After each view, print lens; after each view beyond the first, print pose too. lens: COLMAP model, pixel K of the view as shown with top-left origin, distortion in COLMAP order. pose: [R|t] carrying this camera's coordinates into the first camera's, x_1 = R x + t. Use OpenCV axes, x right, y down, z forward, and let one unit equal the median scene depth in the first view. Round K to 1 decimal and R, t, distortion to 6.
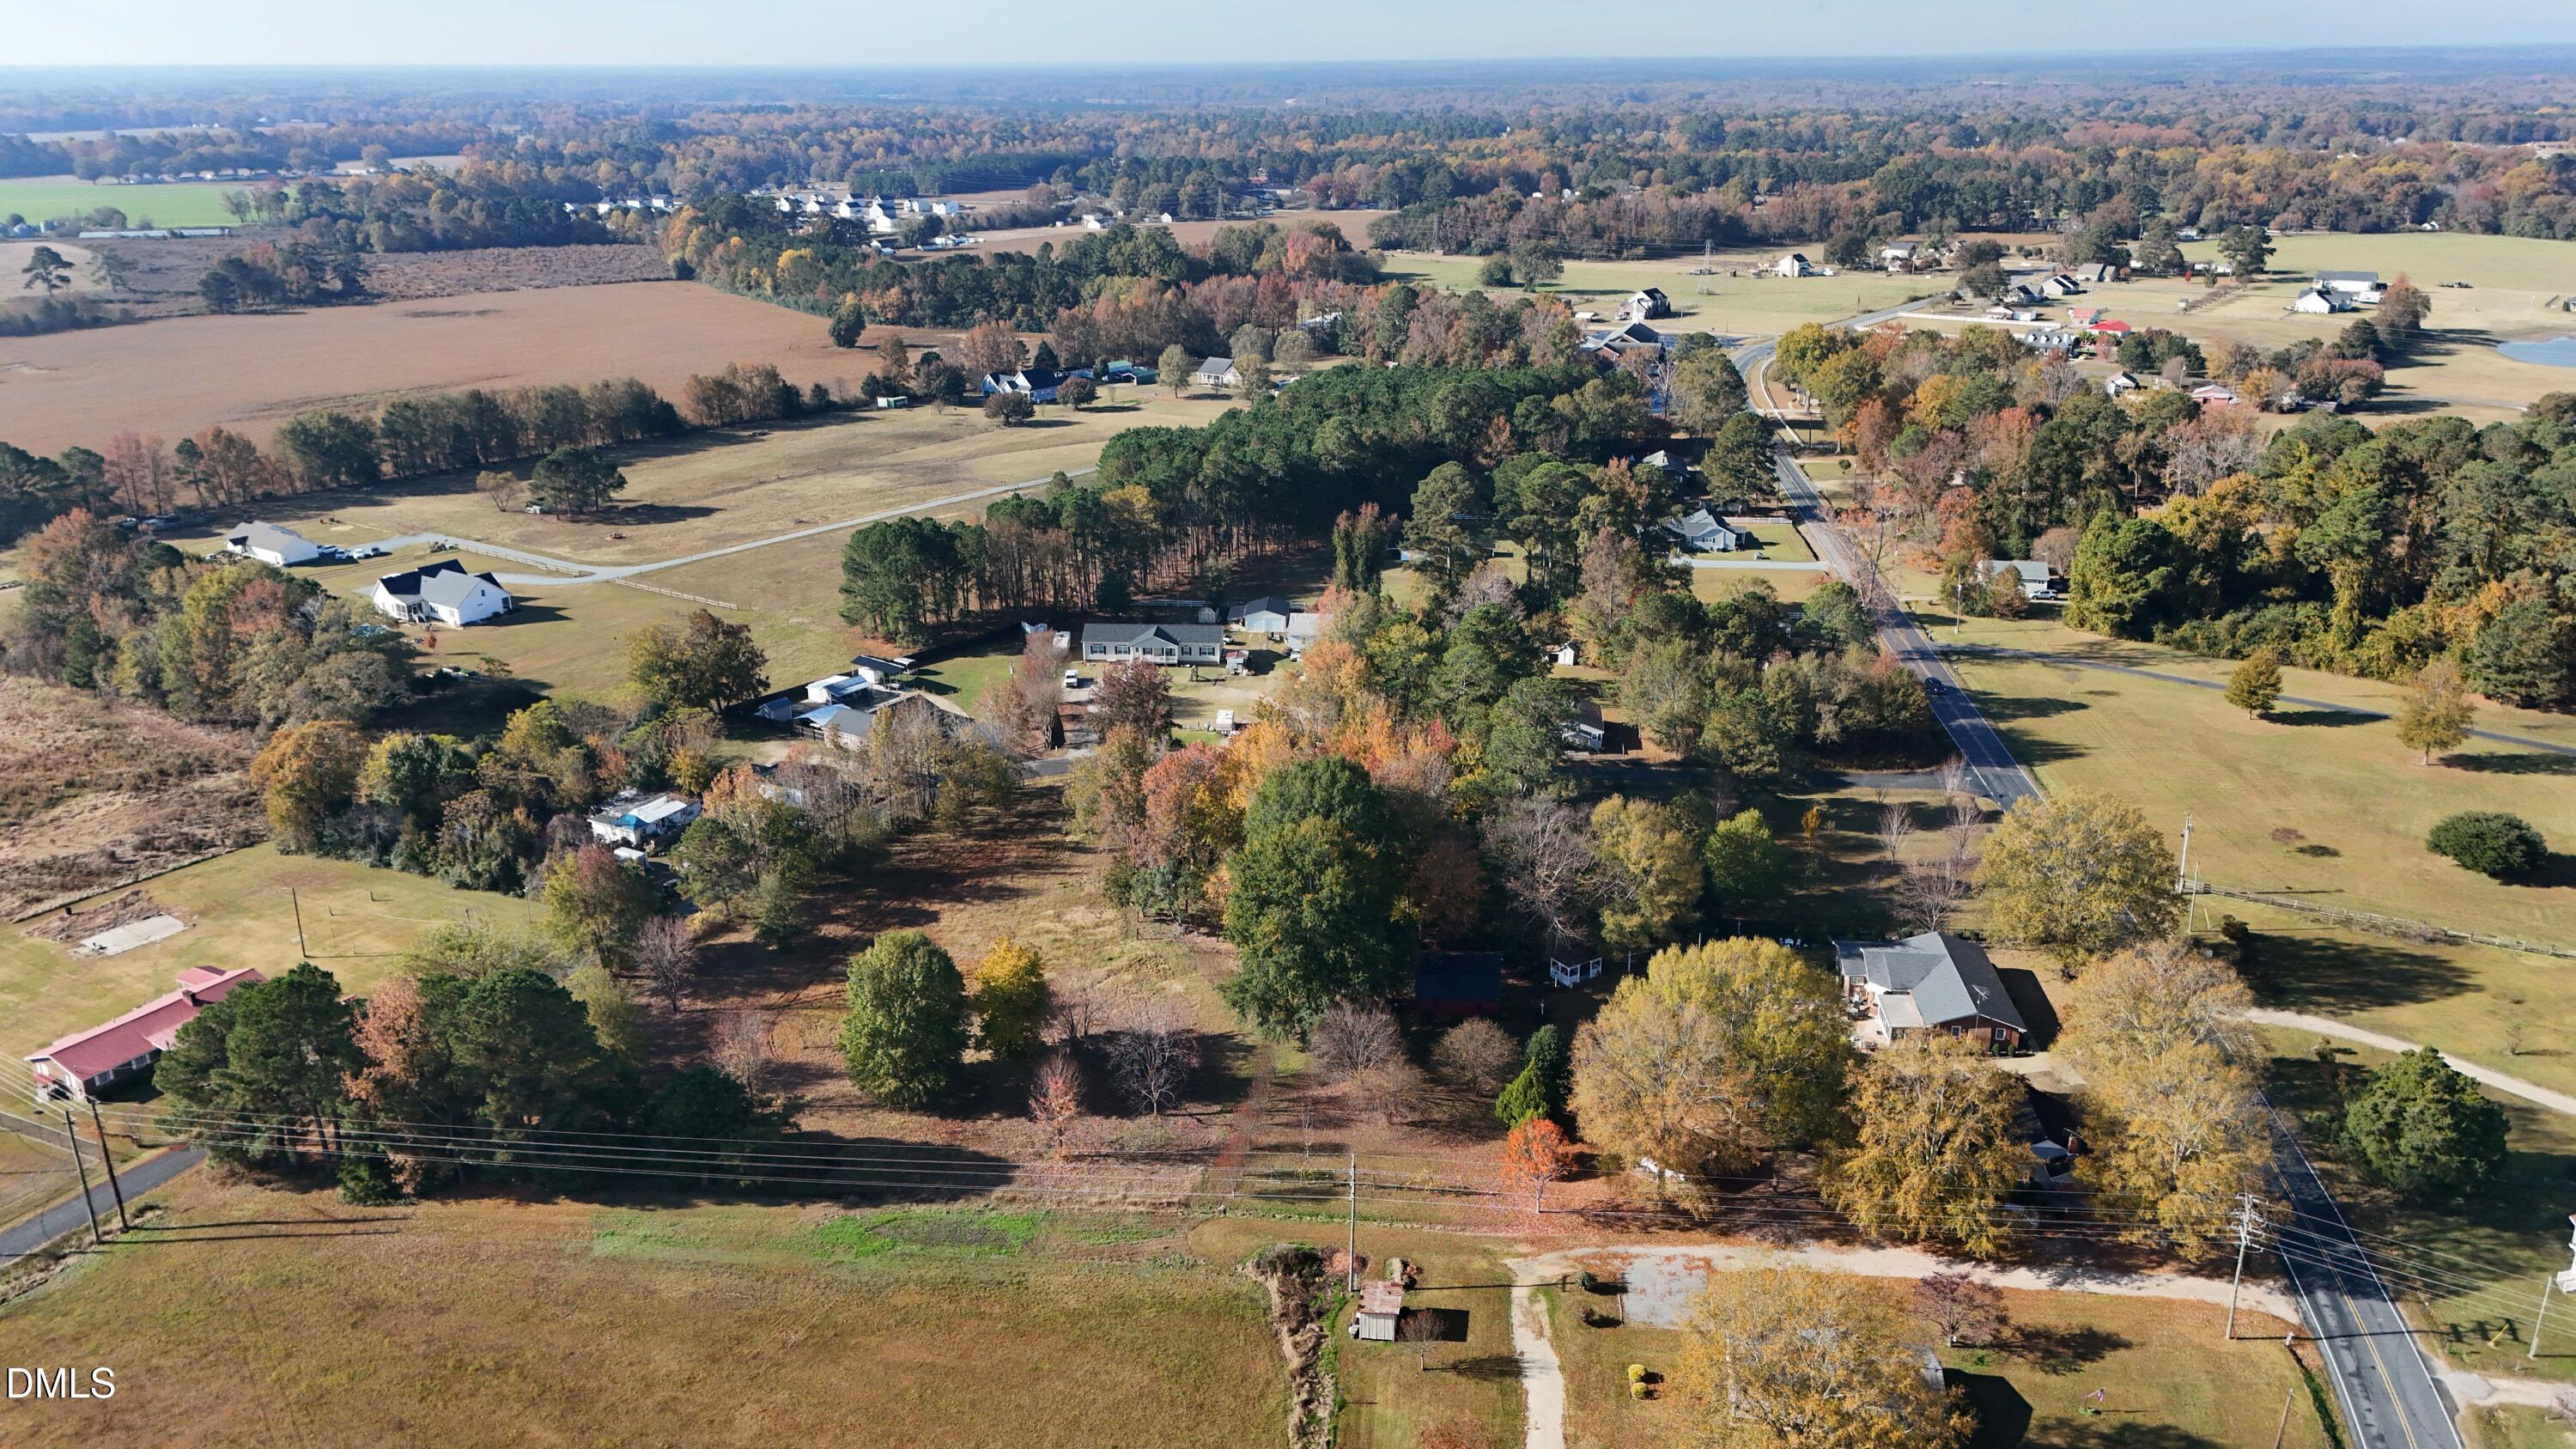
lens RADIAL K [[1872.1, 0, 1291.0], [0, 1872.1, 736.5], [0, 0, 1]] dist [0.088621, -0.085202]
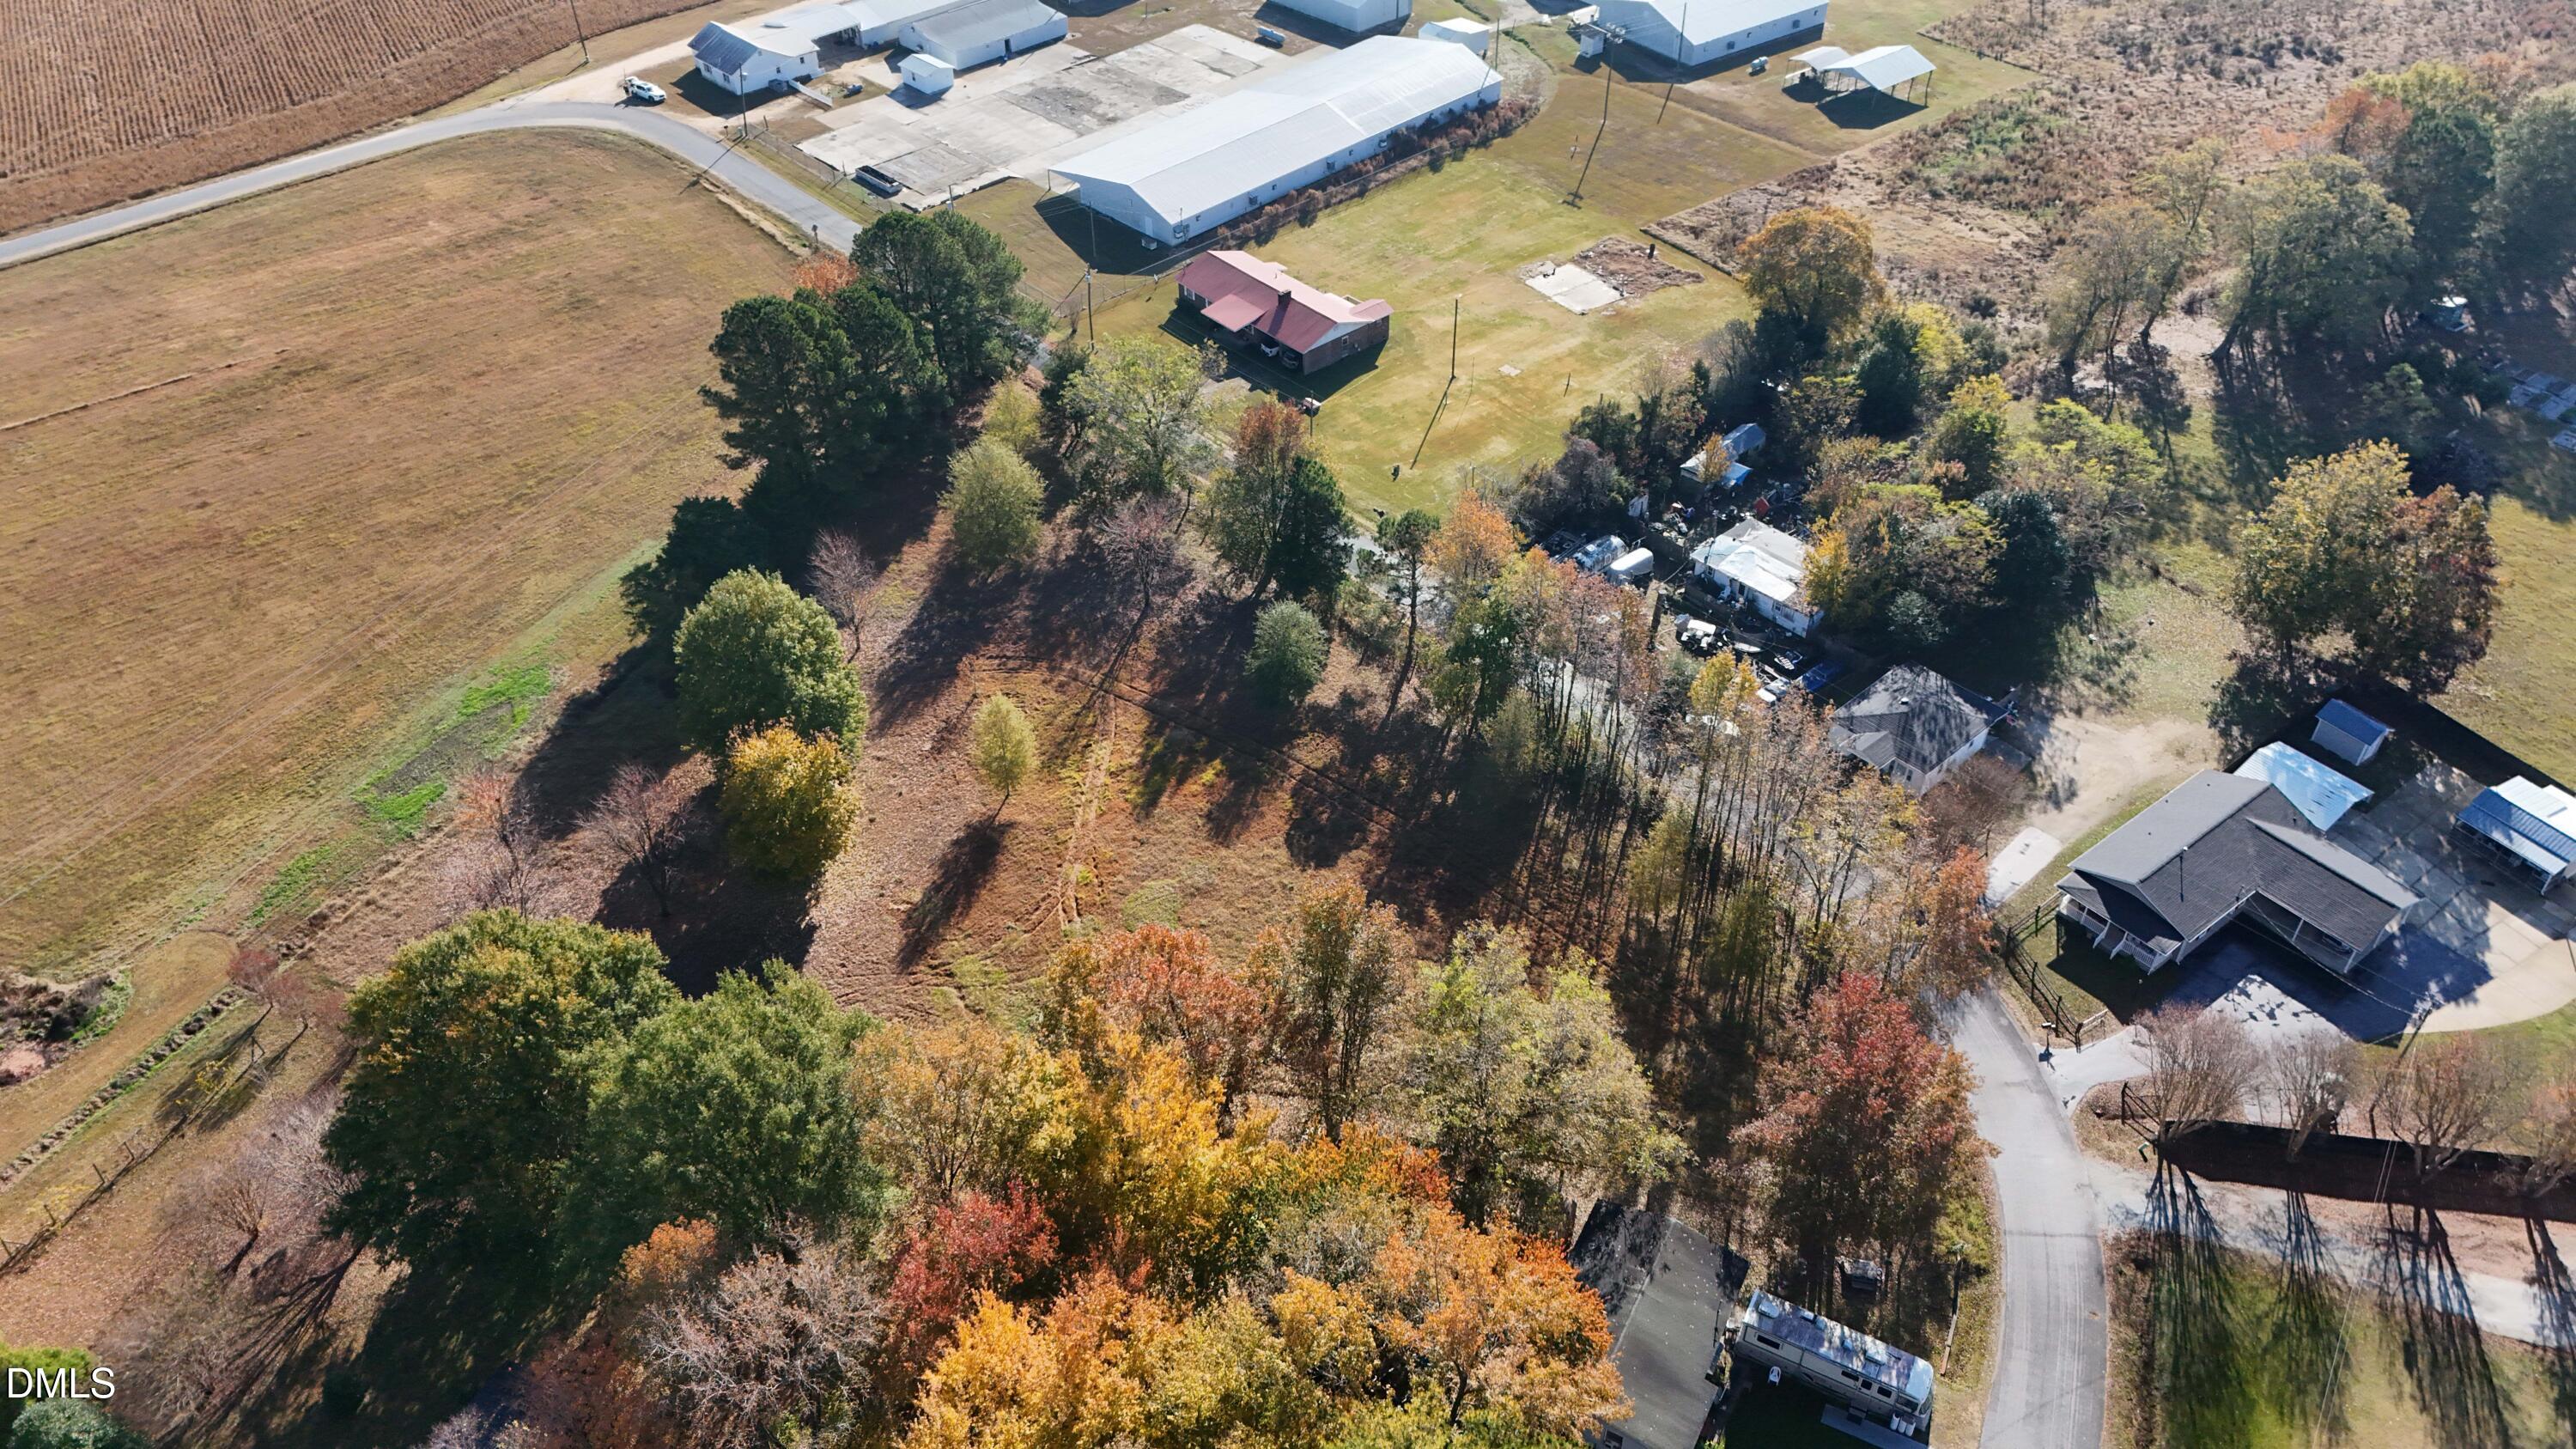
lens RADIAL K [[1872.1, 0, 1291.0], [0, 1872.1, 736.5], [0, 0, 1]] dist [0.088621, -0.085202]
pose [[-0.341537, 0.613629, -0.711907, 0.329827], [-0.320129, 0.636210, 0.701964, -0.523306], [0.883668, 0.467649, -0.020849, 1.440434]]
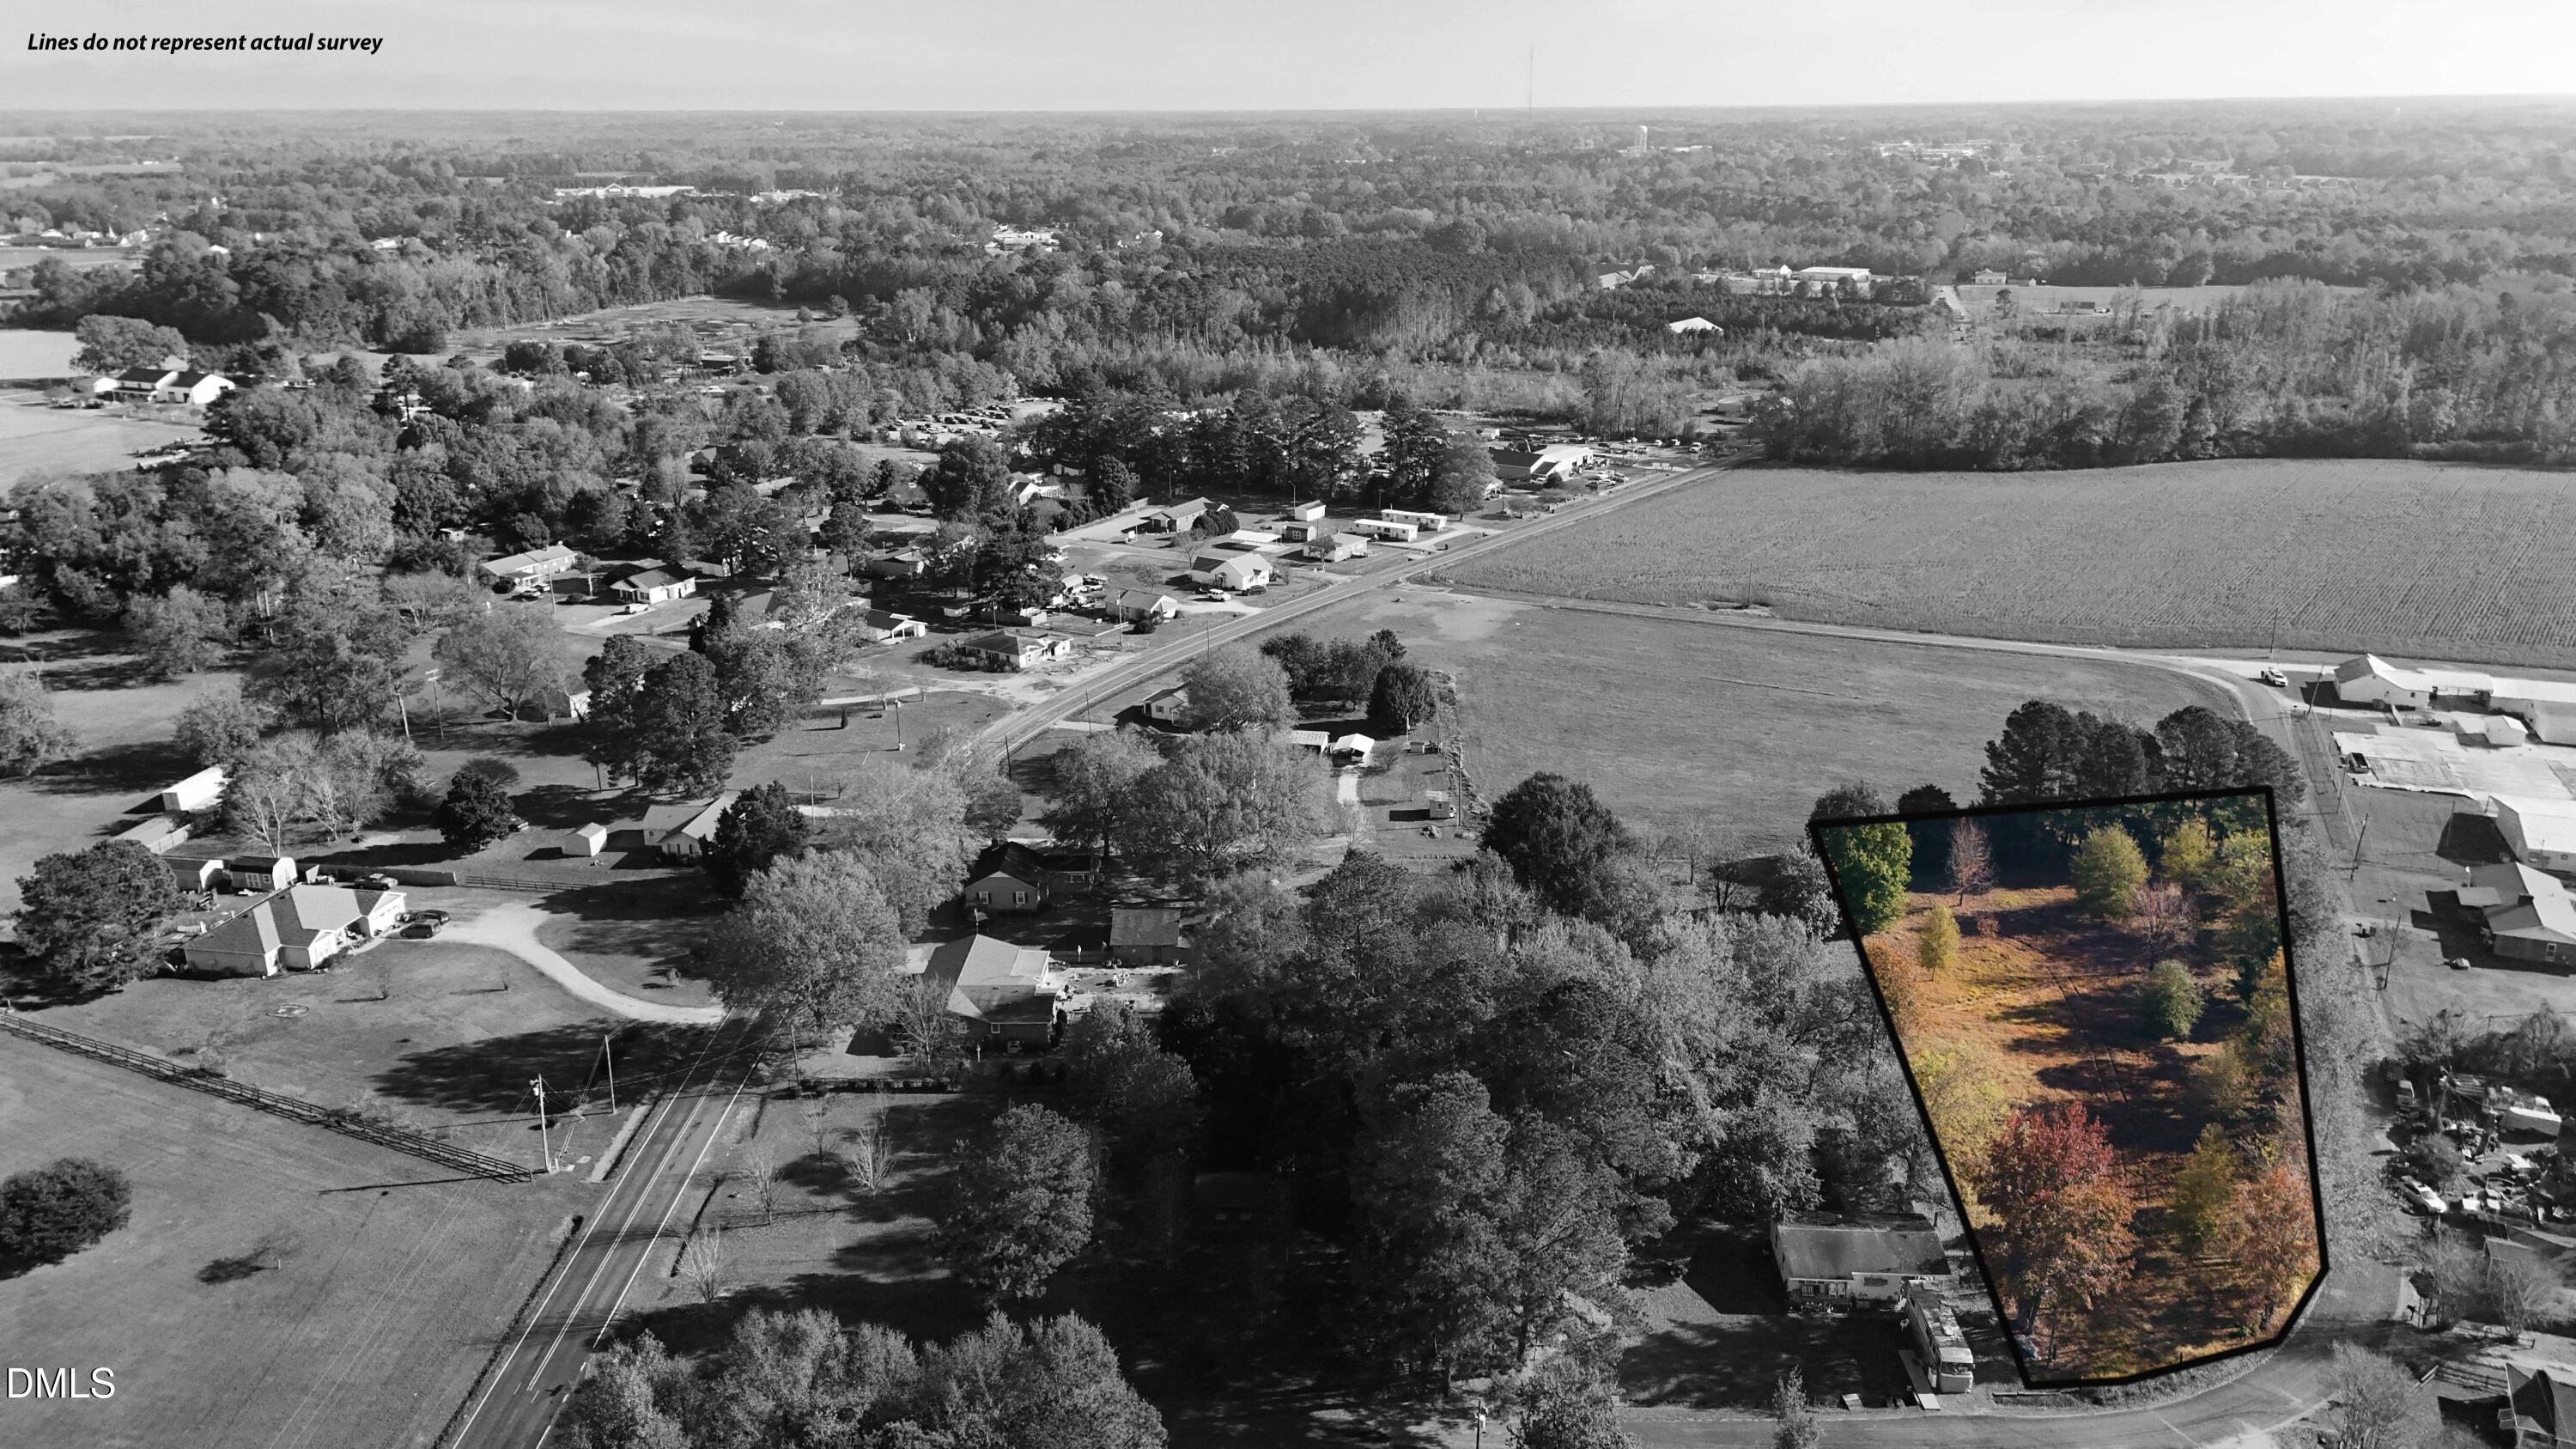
lens RADIAL K [[1872.1, 0, 1291.0], [0, 1872.1, 736.5], [0, 0, 1]] dist [0.088621, -0.085202]
pose [[-0.995439, 0.038496, -0.087287, 0.328779], [-0.025115, 0.776941, 0.629072, -0.829322], [0.092034, 0.628395, -0.772431, 2.248497]]
